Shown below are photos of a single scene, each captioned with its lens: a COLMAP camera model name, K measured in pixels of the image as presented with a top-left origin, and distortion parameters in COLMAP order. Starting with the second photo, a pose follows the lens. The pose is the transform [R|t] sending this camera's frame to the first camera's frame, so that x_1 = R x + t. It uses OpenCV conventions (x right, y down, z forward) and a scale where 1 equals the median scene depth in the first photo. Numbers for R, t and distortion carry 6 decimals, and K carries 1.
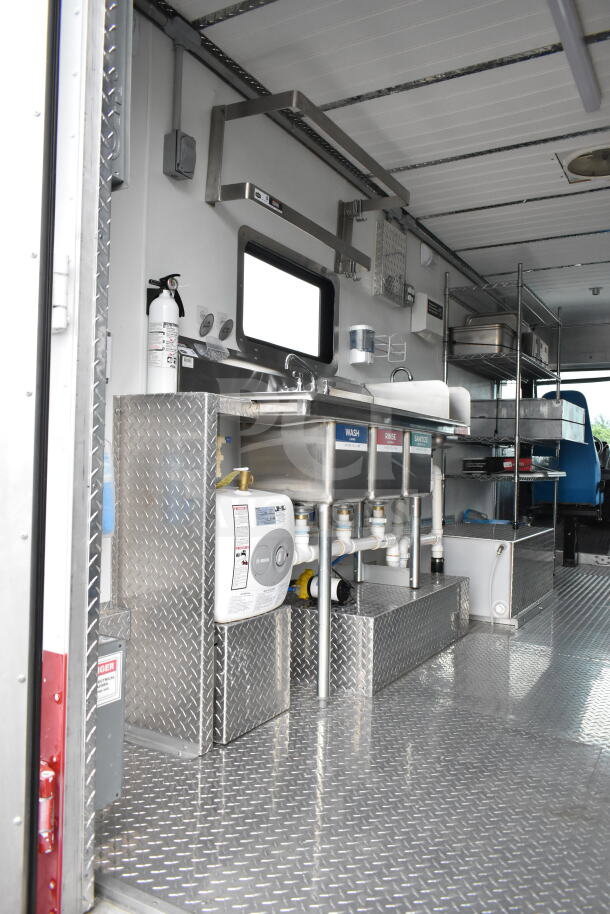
lens RADIAL K [[699.0, 0, 305.0], [0, 699.0, 457.0], [0, 0, 1]] dist [-0.002665, -0.003877]
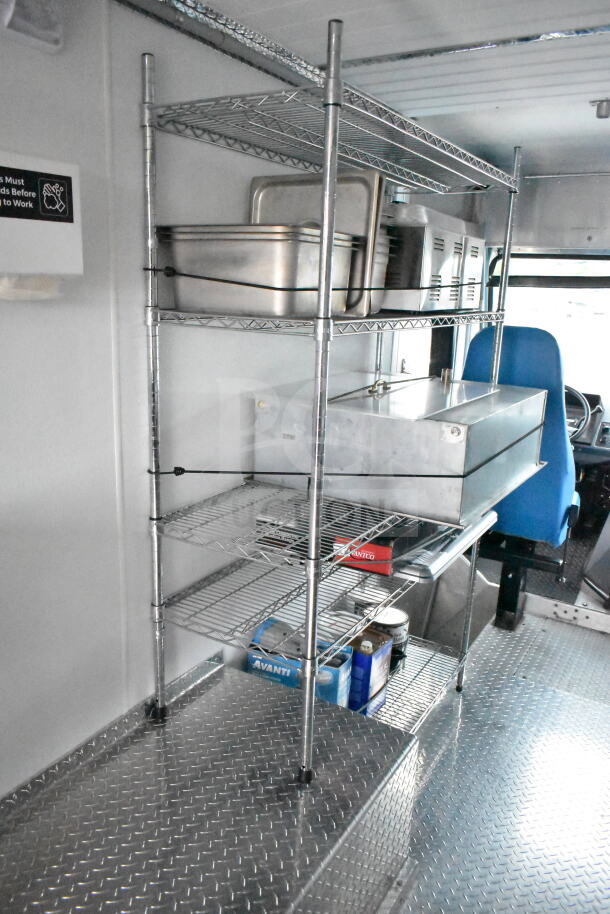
lens RADIAL K [[699.0, 0, 305.0], [0, 699.0, 457.0], [0, 0, 1]] dist [-0.002665, -0.003877]
pose [[0.999875, 0.015400, -0.003591, 0.234547], [-0.013959, 0.966279, 0.257117, -0.136523], [0.007429, -0.257035, 0.966373, 0.522335]]
